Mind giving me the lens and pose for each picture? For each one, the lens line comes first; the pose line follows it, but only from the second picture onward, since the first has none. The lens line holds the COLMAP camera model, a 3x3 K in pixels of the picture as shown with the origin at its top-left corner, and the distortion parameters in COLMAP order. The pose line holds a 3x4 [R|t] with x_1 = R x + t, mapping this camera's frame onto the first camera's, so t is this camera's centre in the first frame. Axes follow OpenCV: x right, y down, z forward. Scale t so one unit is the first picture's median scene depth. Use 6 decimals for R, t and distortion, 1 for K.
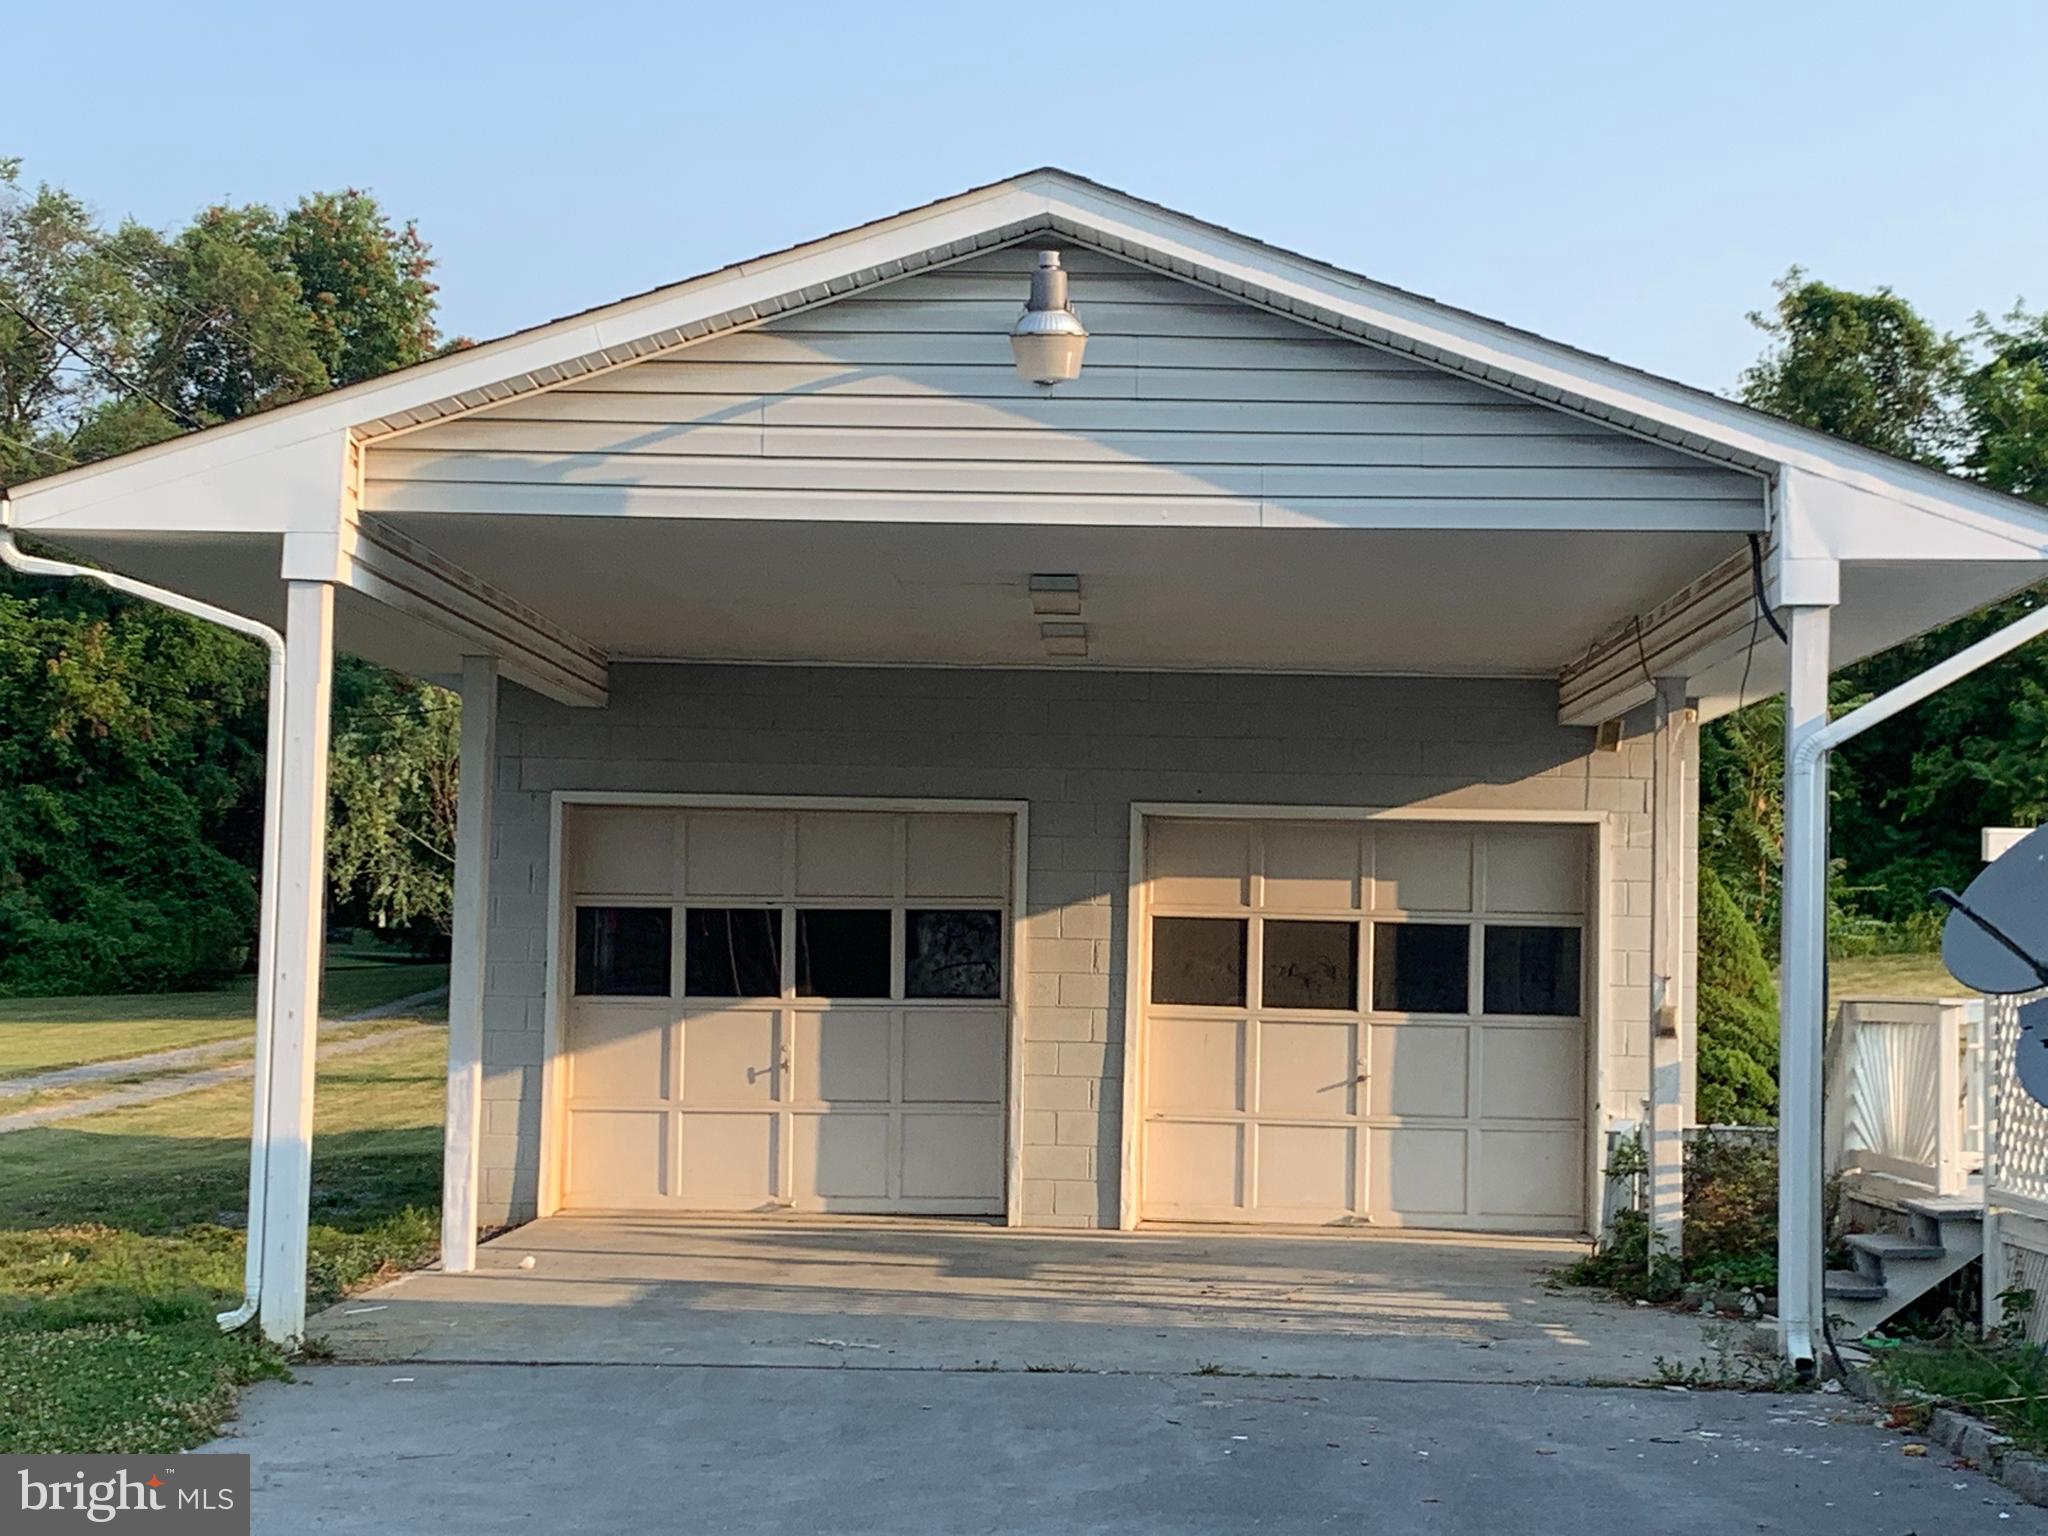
lens RADIAL K [[3777.4, 0, 1025.5], [0, 3777.4, 769.6], [0, 0, 1]] dist [0.058778, 0.000000]
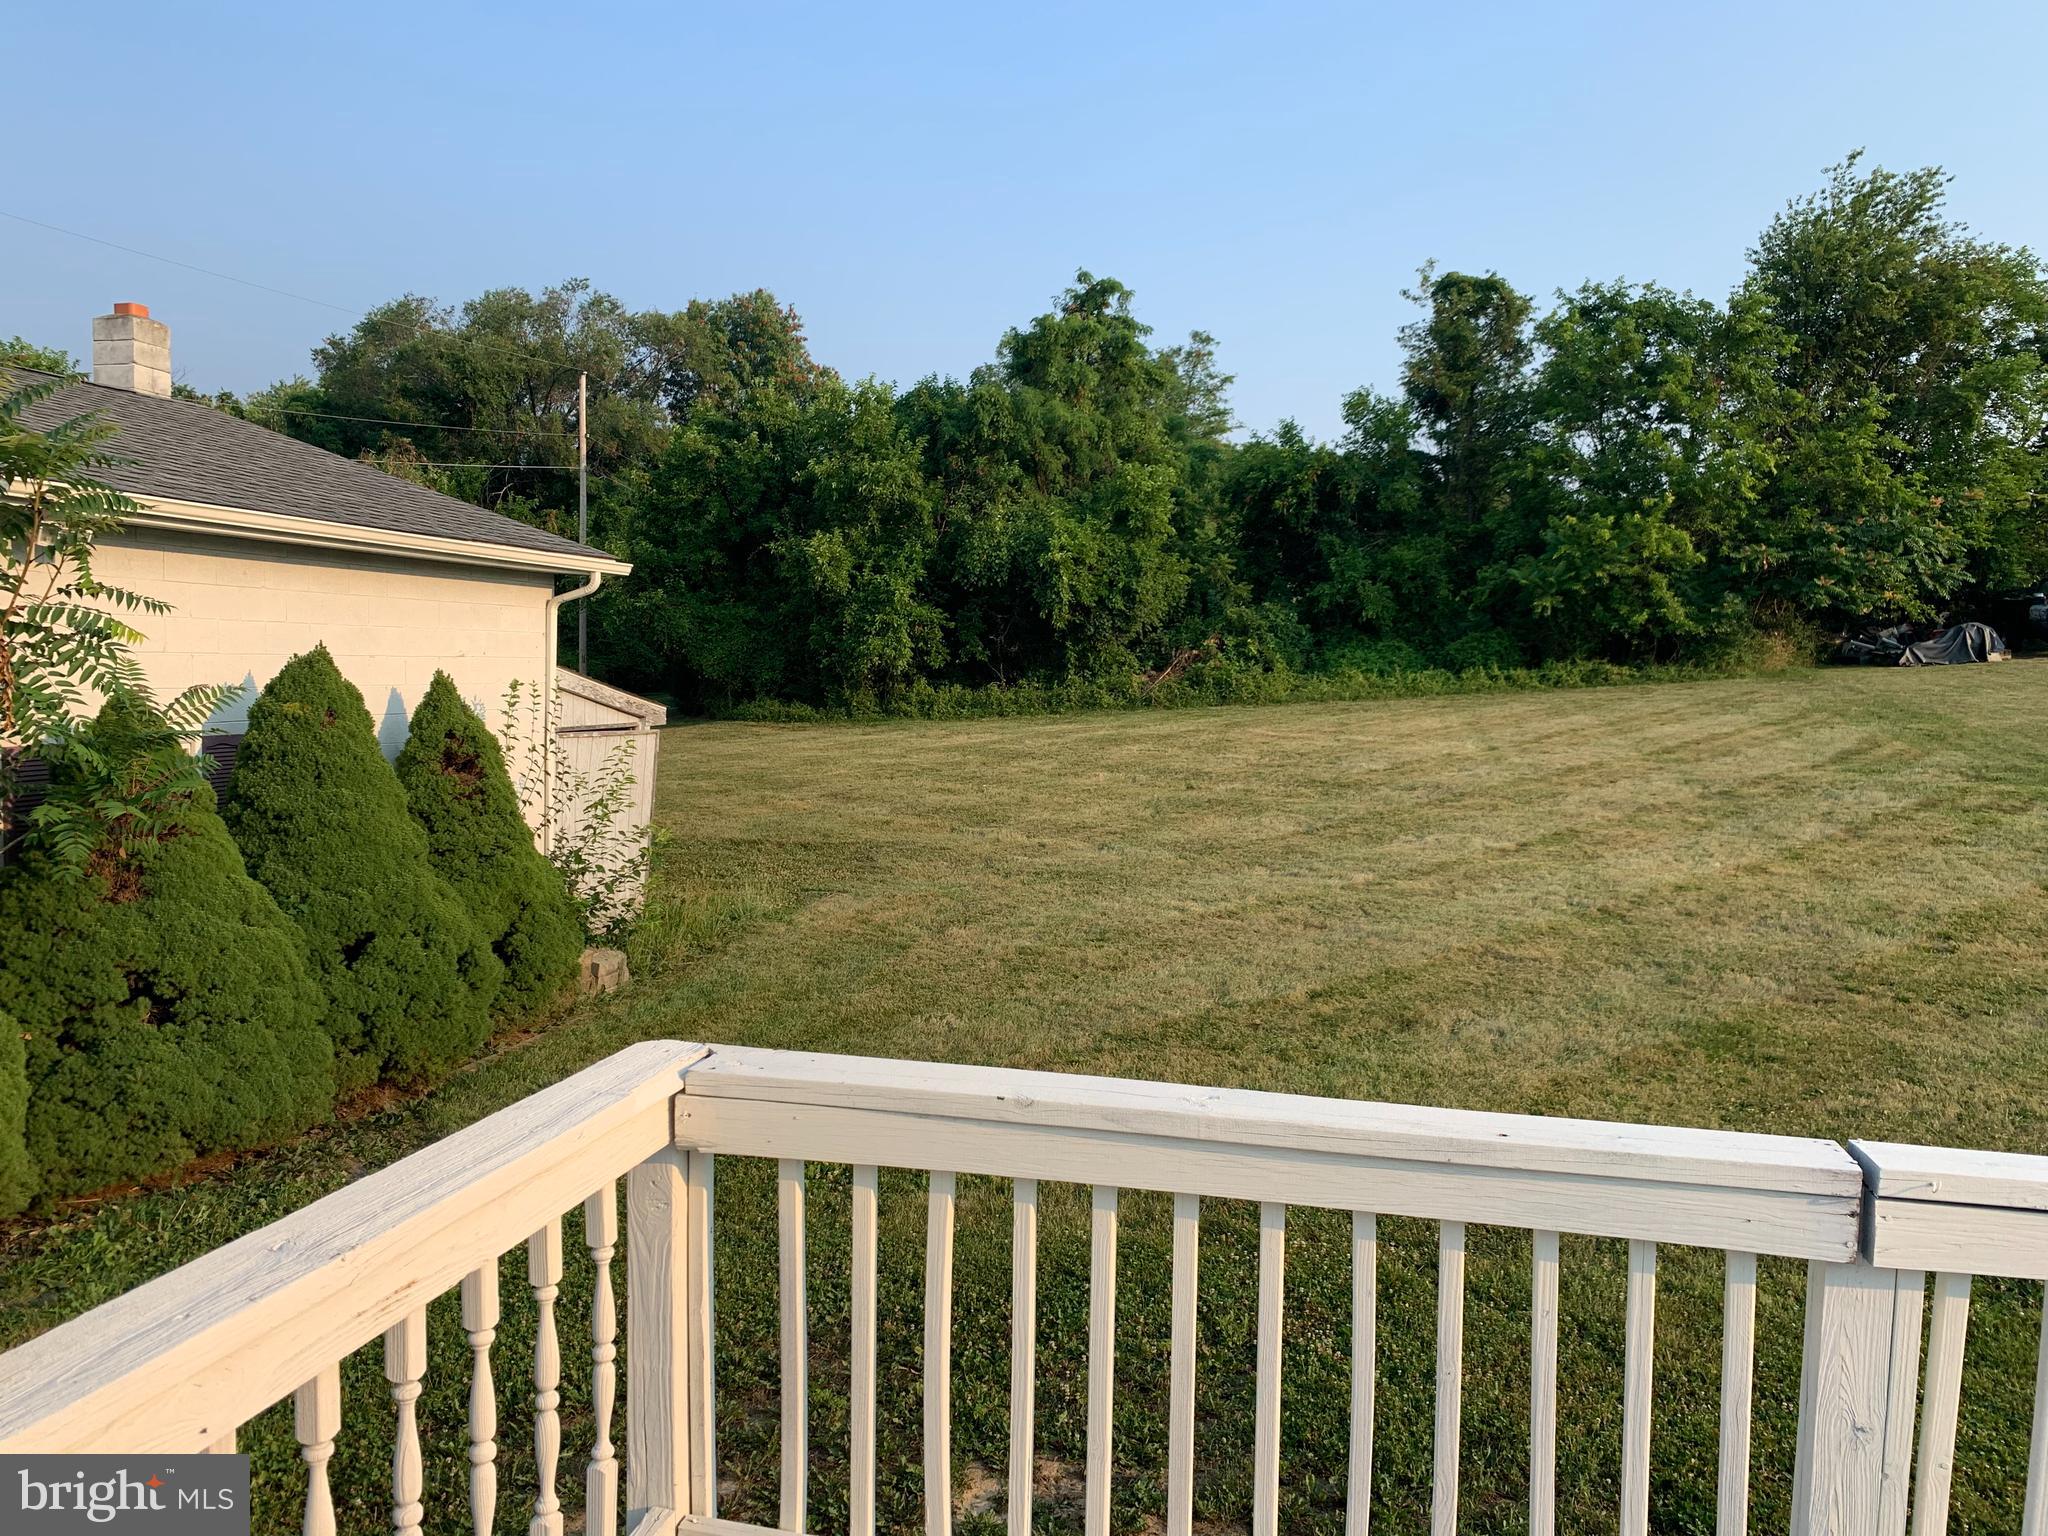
lens RADIAL K [[1551.8, 0, 1029.4], [0, 1551.8, 767.7], [0, 0, 1]] dist [0.040740, -0.061845]
pose [[0.981899, 0.014834, -0.188821, 0.148768], [0.006399, 0.993761, 0.111345, 0.005140], [0.189295, -0.110537, 0.975679, 0.276494]]
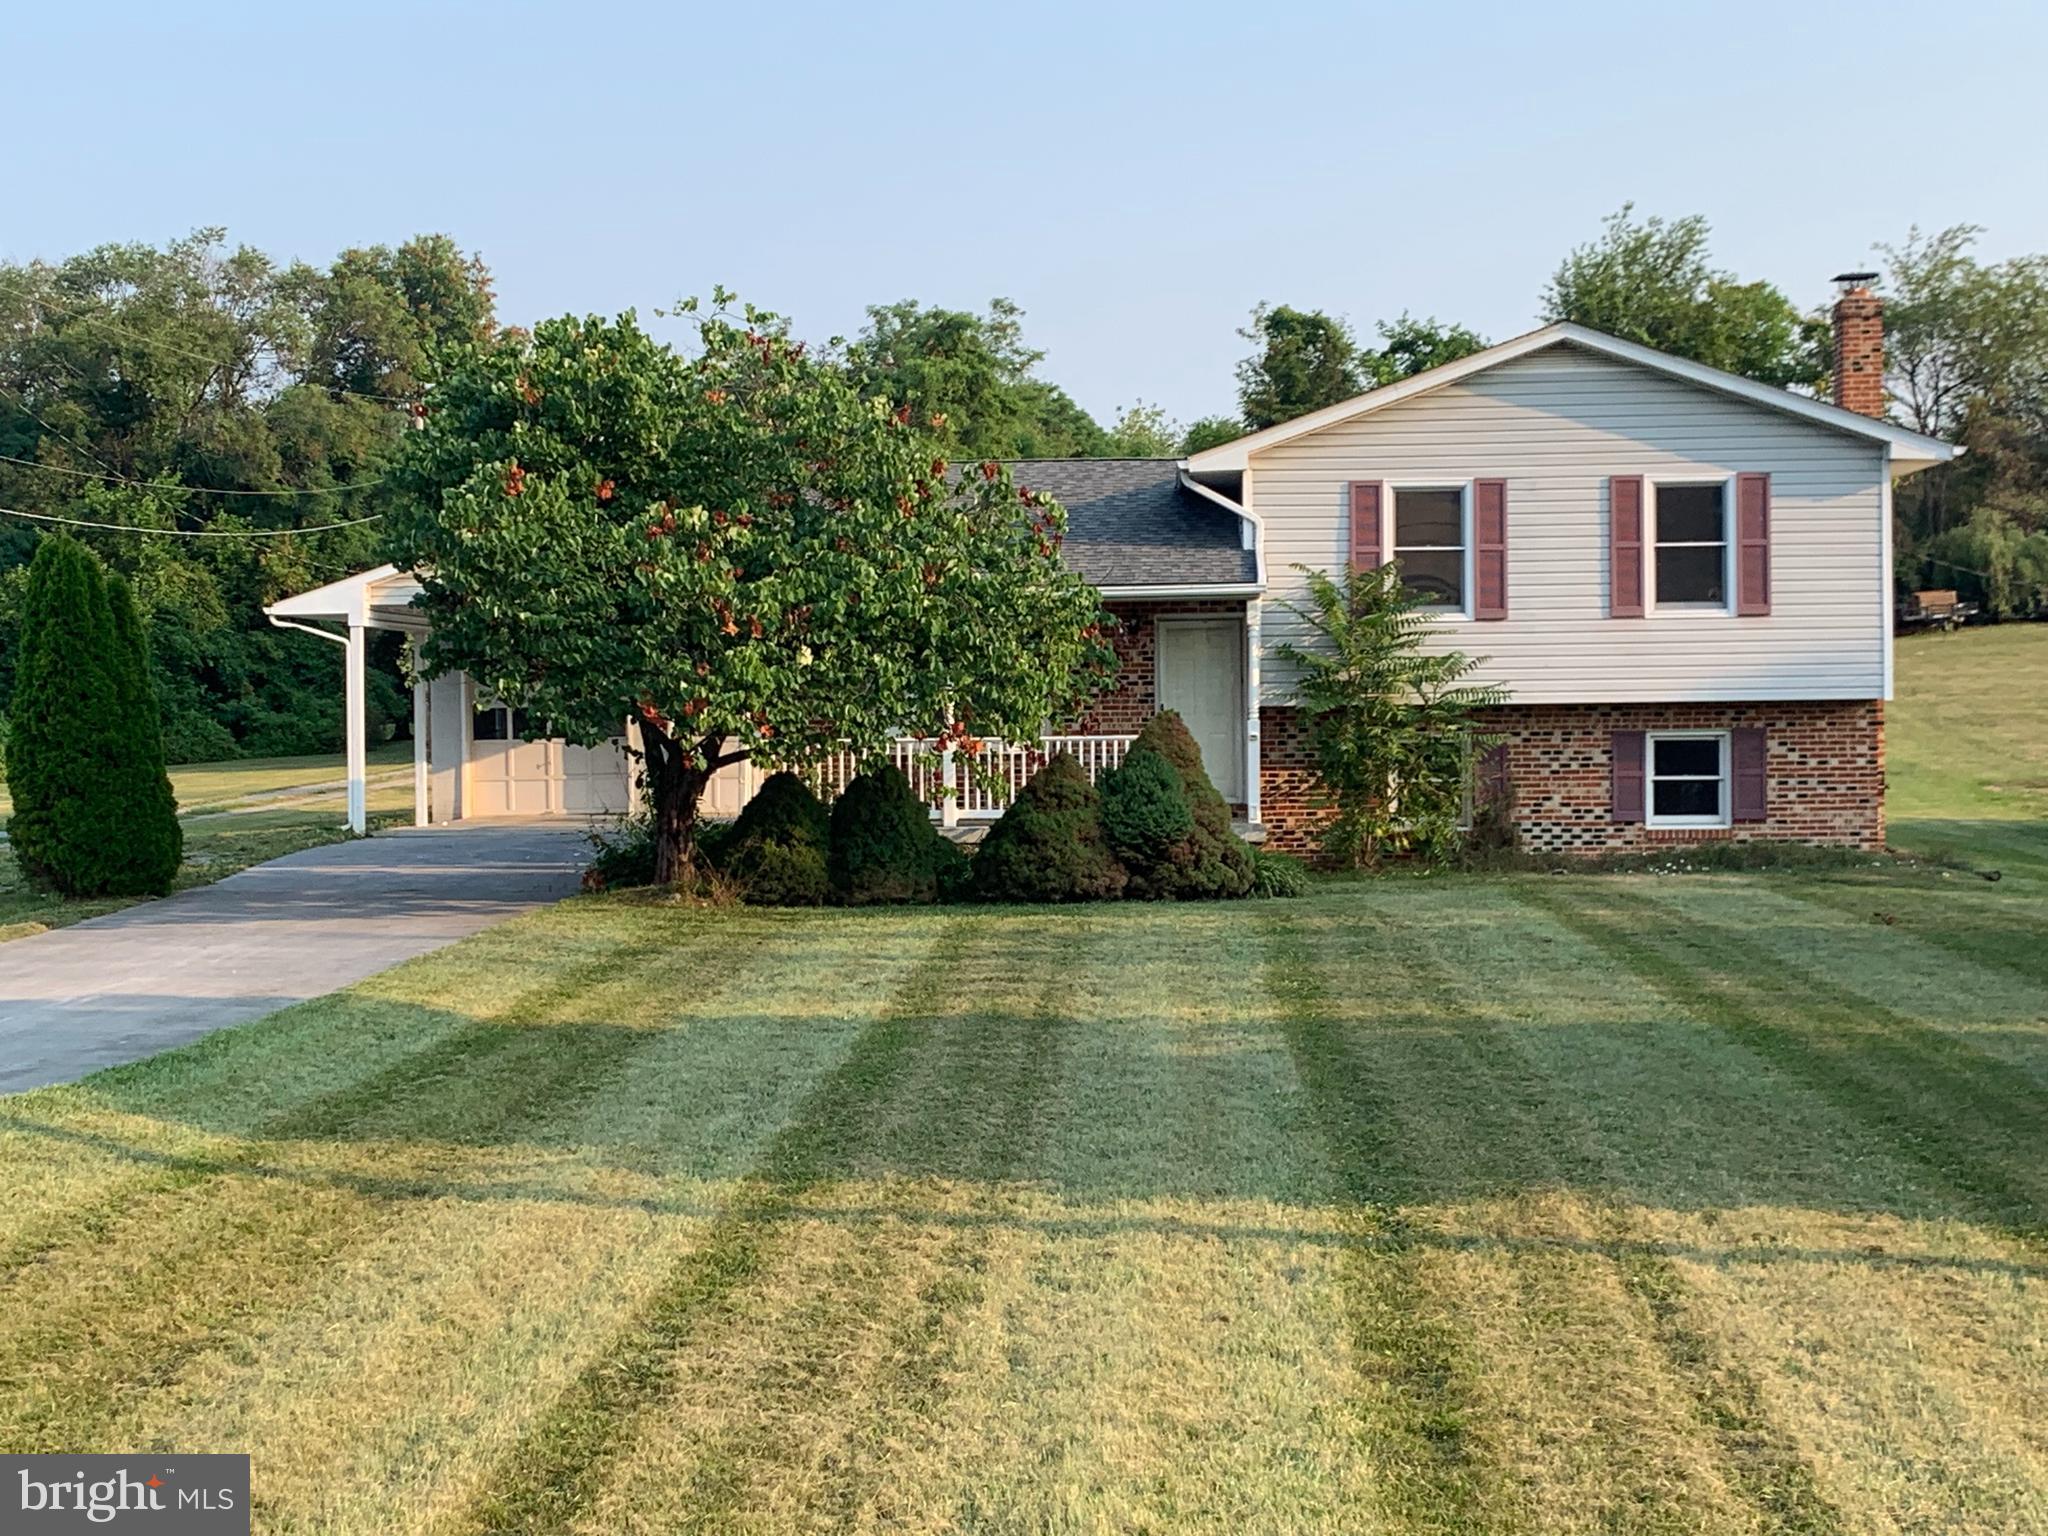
lens RADIAL K [[3236.2, 0, 1022.4], [0, 3236.2, 766.9], [0, 0, 1]] dist [0.057471, 0.000000]
pose [[0.999302, -0.031543, -0.020000, 0.105740], [0.032814, 0.997229, 0.066767, -0.021355], [0.017838, -0.067377, 0.997568, -0.438599]]
